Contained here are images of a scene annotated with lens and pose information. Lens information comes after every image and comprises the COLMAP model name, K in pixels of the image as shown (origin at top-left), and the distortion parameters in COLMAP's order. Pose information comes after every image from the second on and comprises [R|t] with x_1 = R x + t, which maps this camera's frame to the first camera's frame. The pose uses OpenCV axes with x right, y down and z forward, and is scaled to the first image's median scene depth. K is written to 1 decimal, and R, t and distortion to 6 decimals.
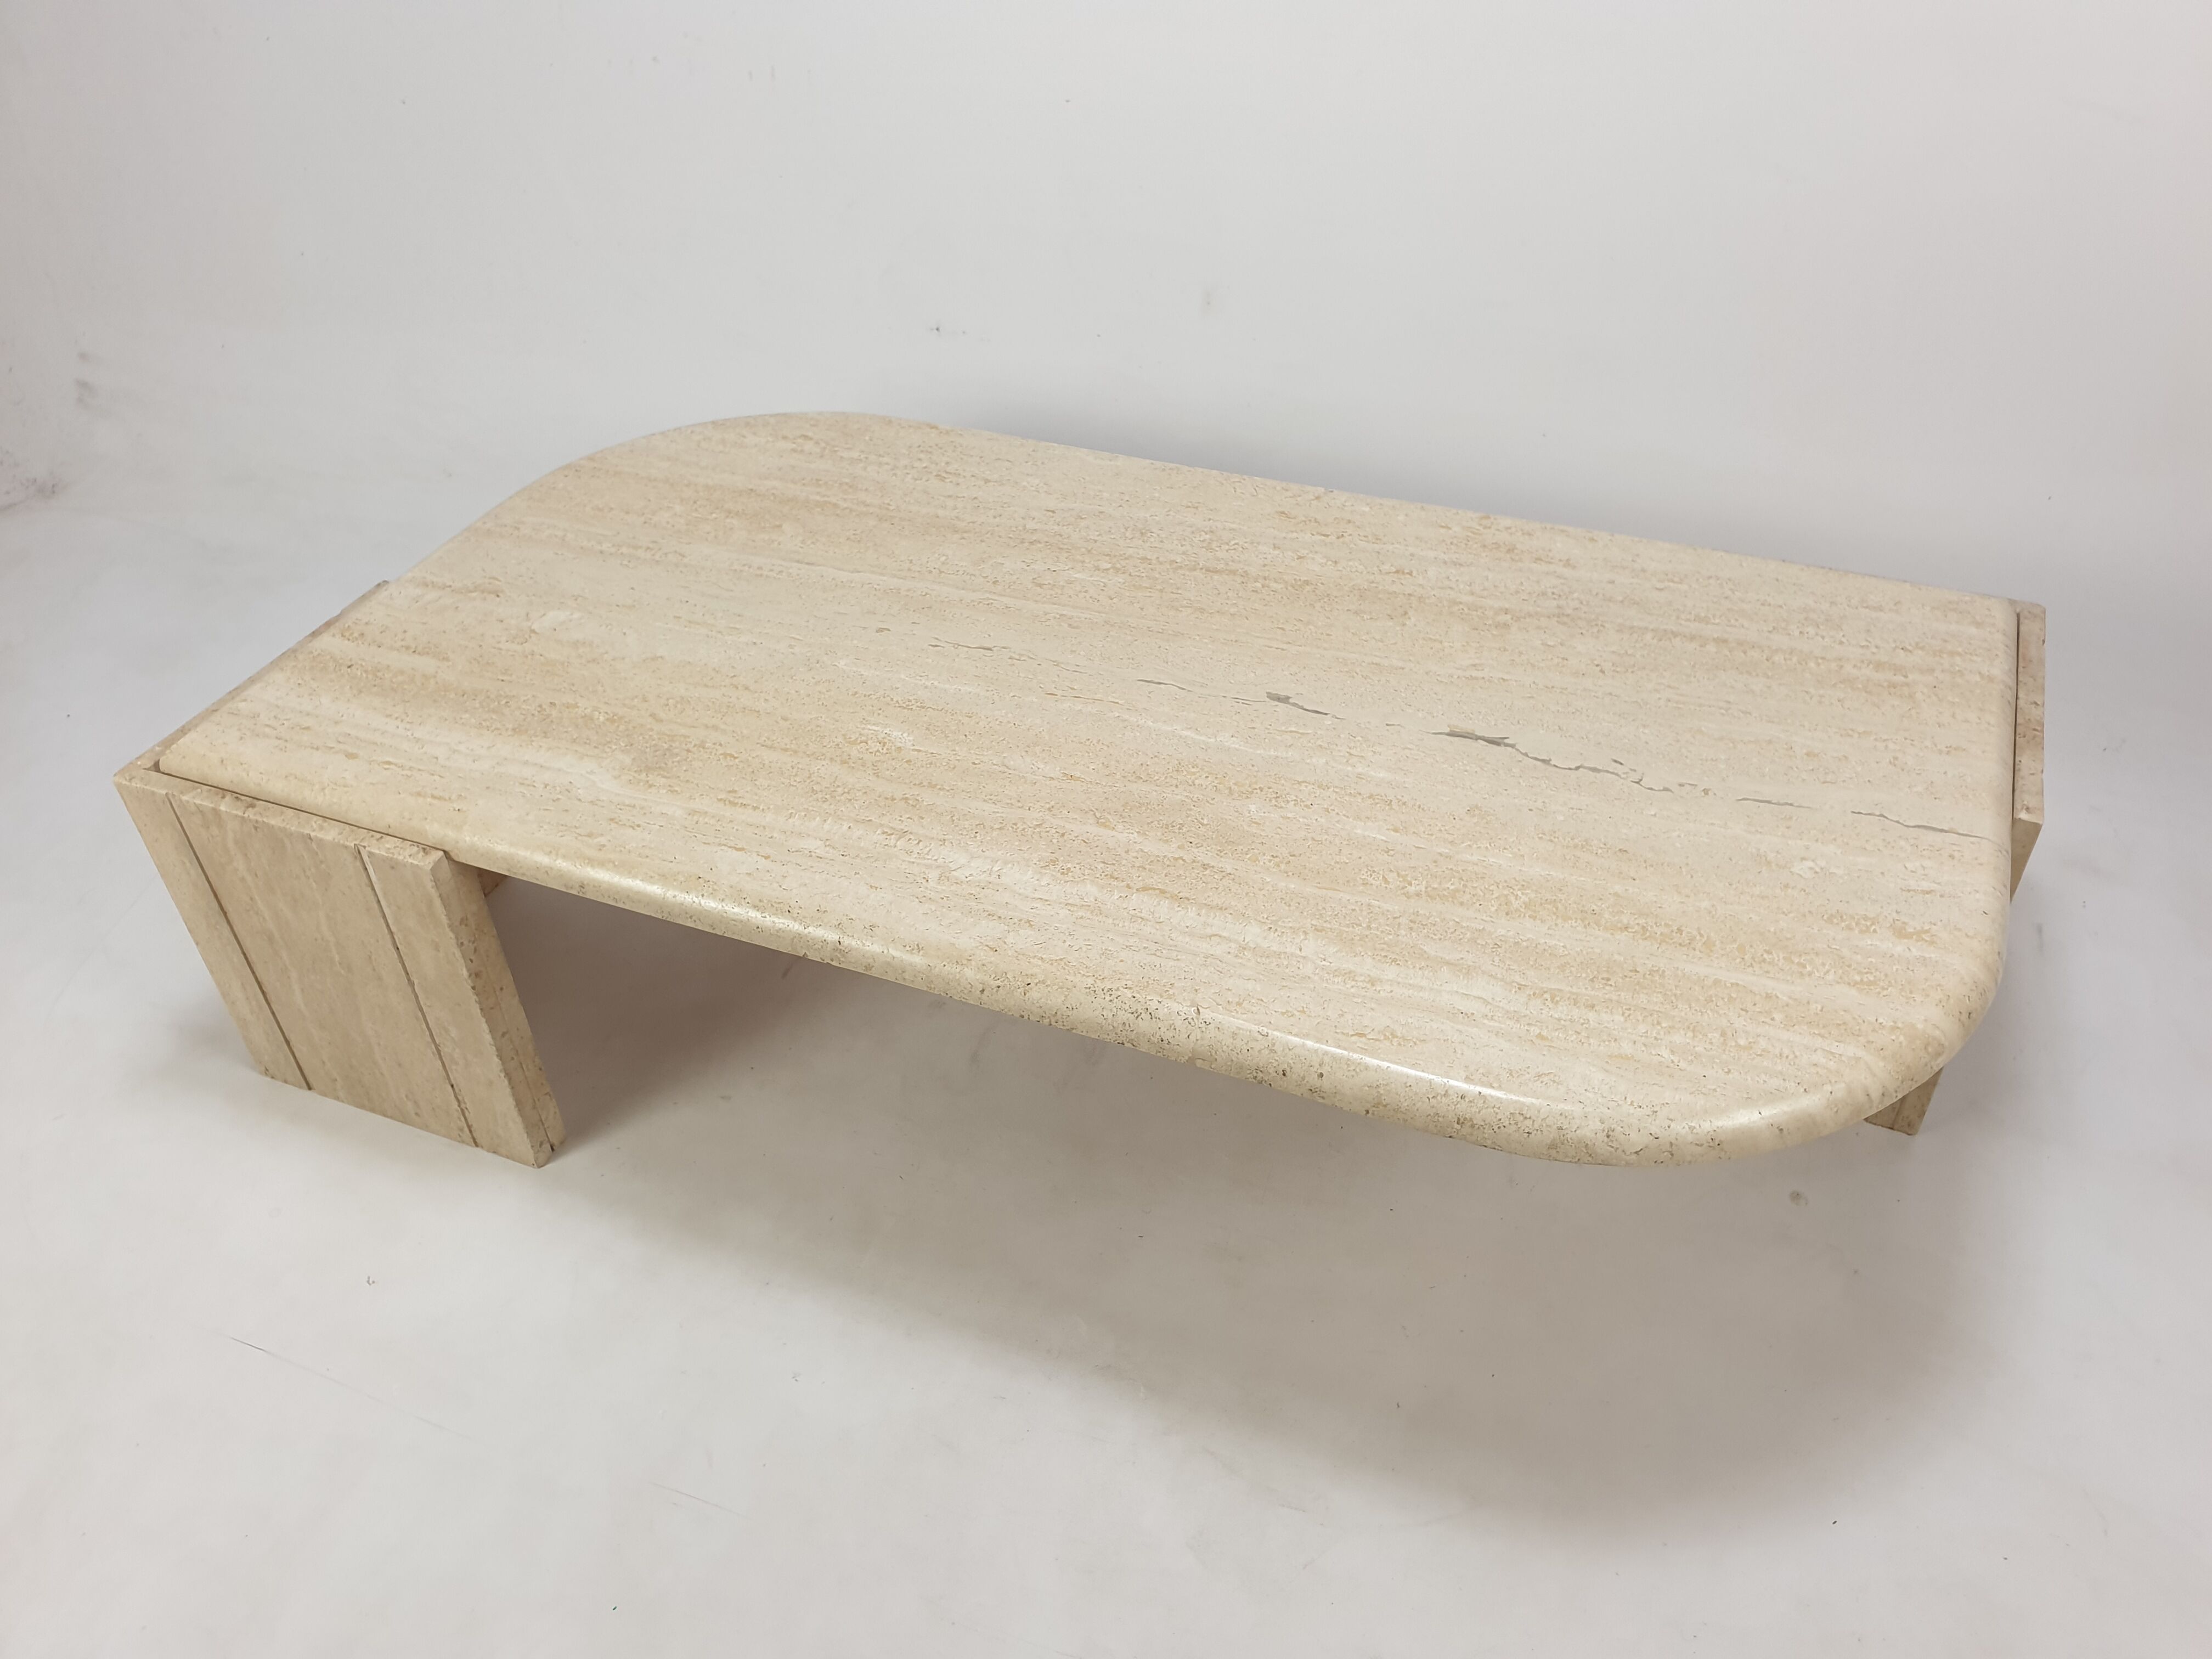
lens RADIAL K [[1733.7, 0, 1105.1], [0, 1733.7, 838.8], [0, 0, 1]] dist [0.119575, -0.350491]
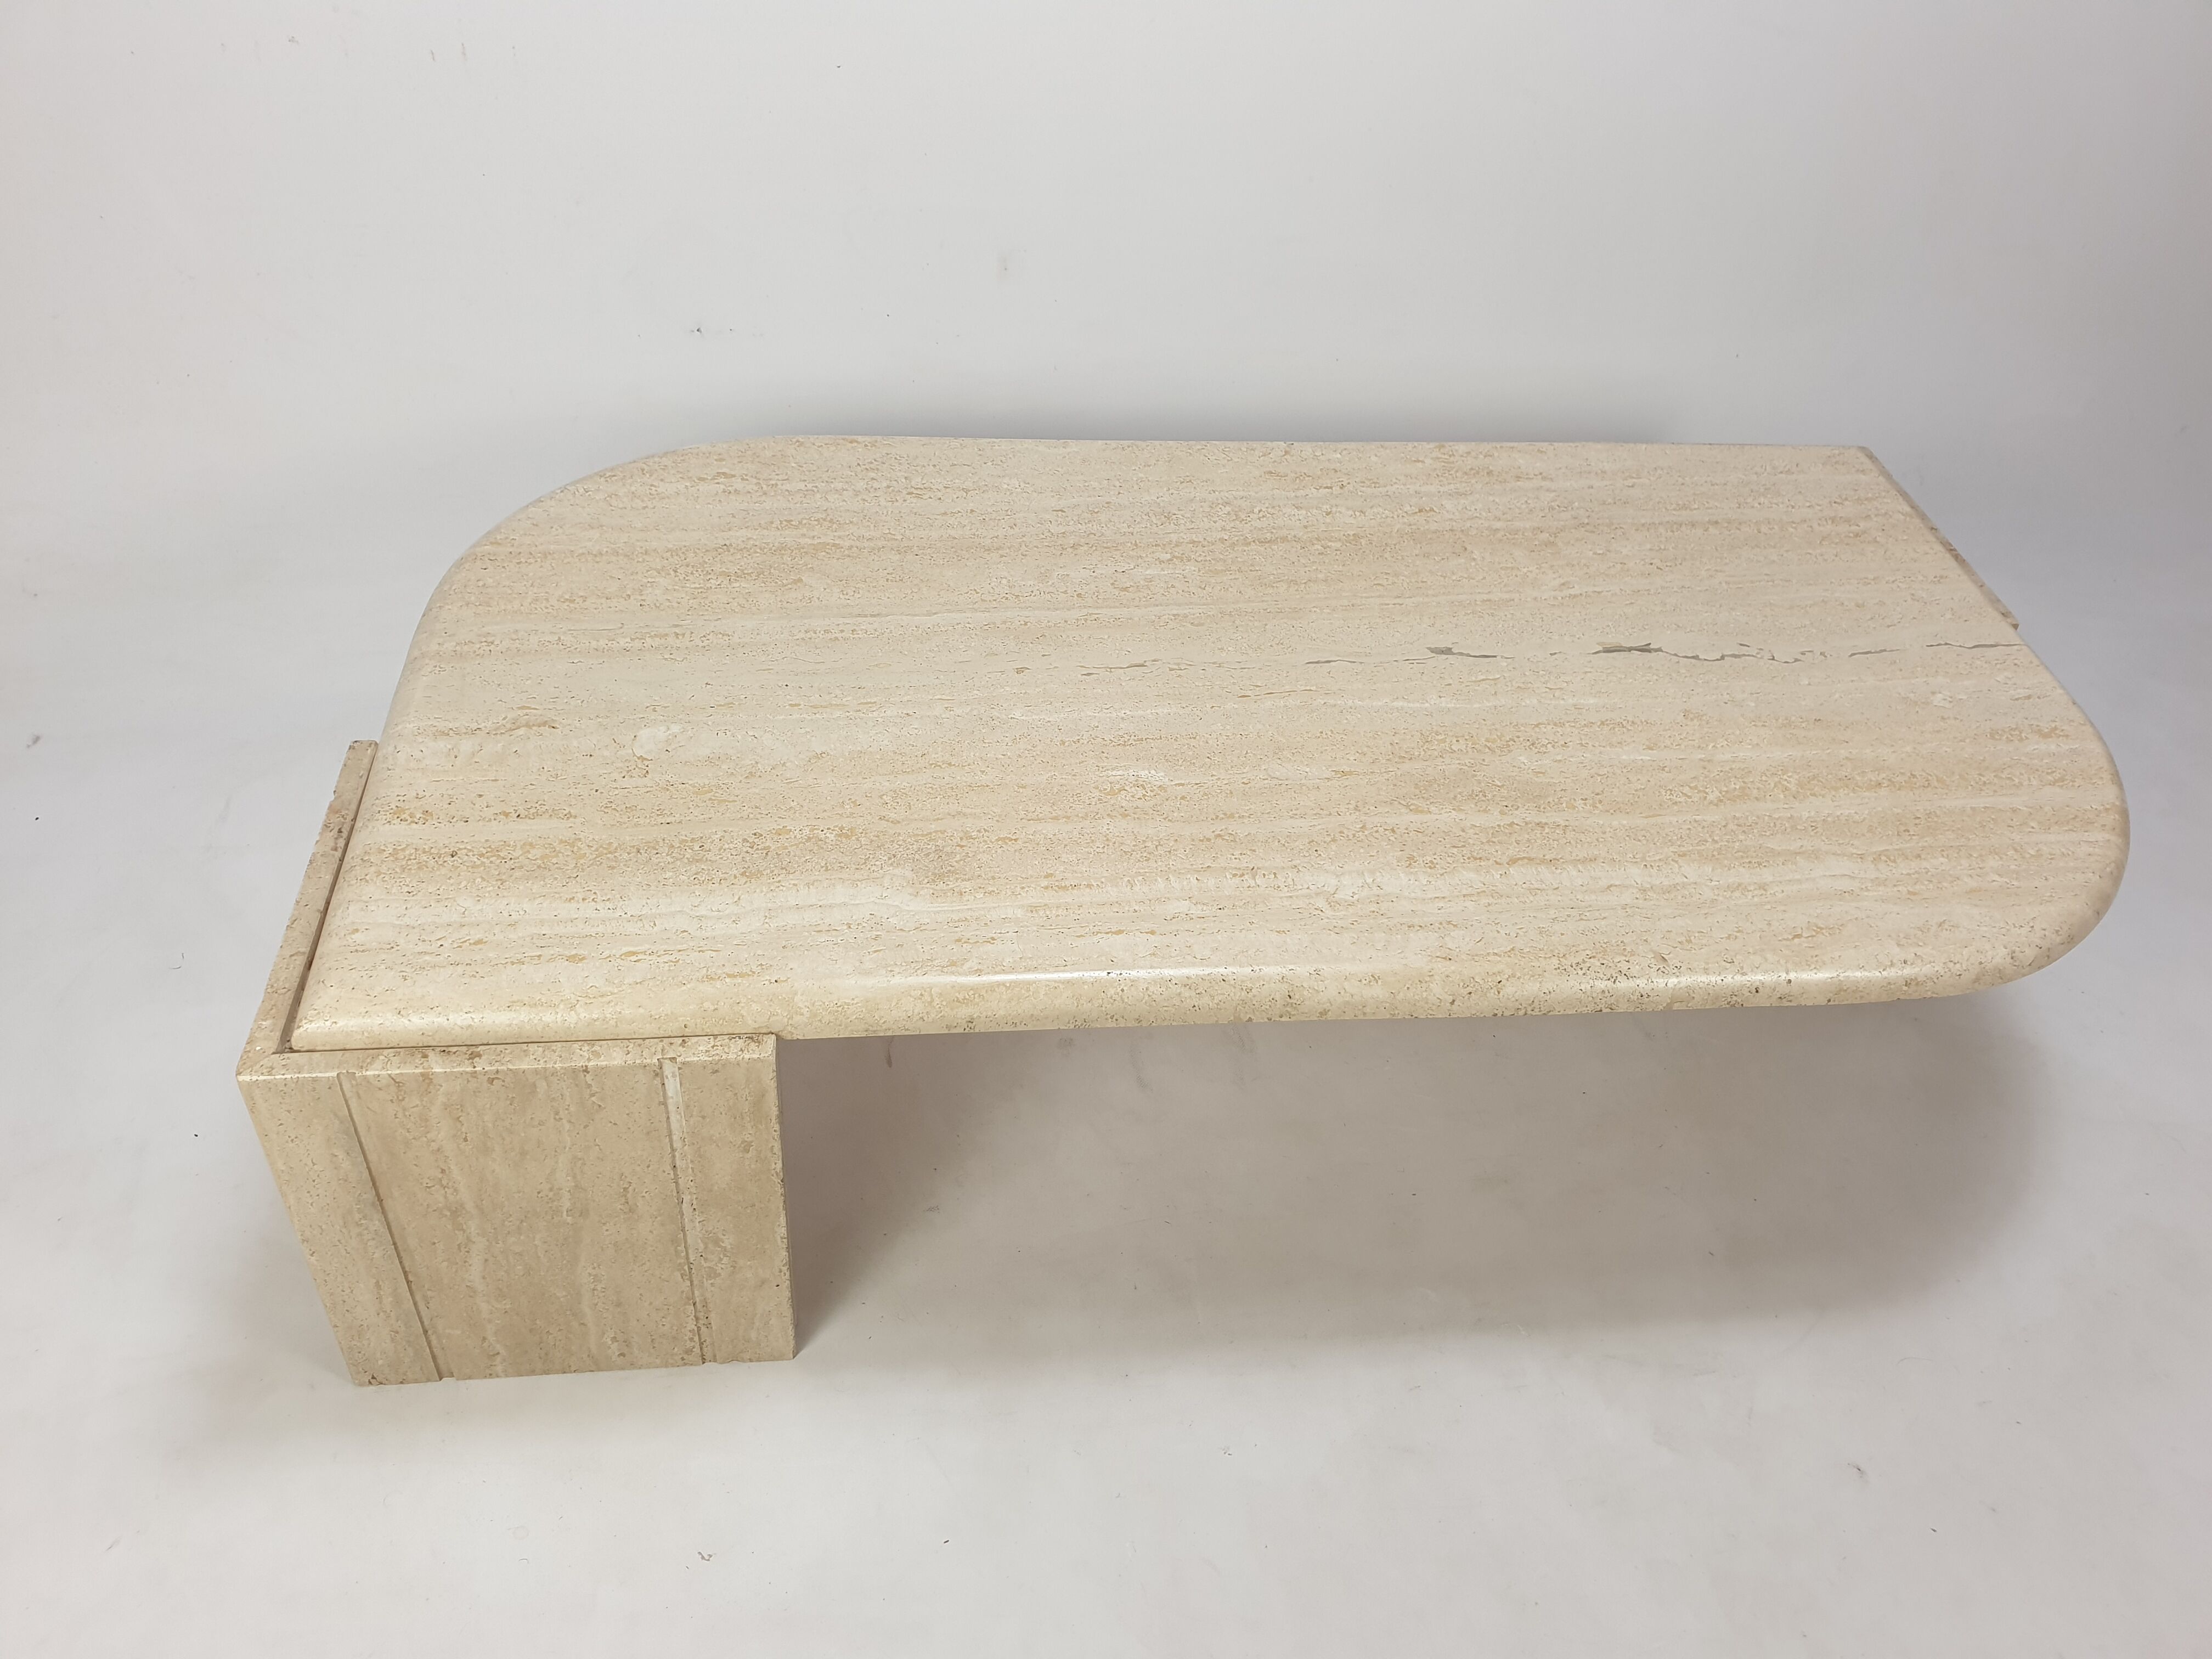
lens RADIAL K [[1719.9, 0, 1103.9], [0, 1719.9, 830.1], [0, 0, 1]] dist [0.168224, -0.547350]
pose [[0.867652, -0.250133, 0.429667, -0.534988], [0.229699, 0.968135, 0.099760, -0.125537], [-0.440929, 0.012137, 0.897460, 0.166396]]
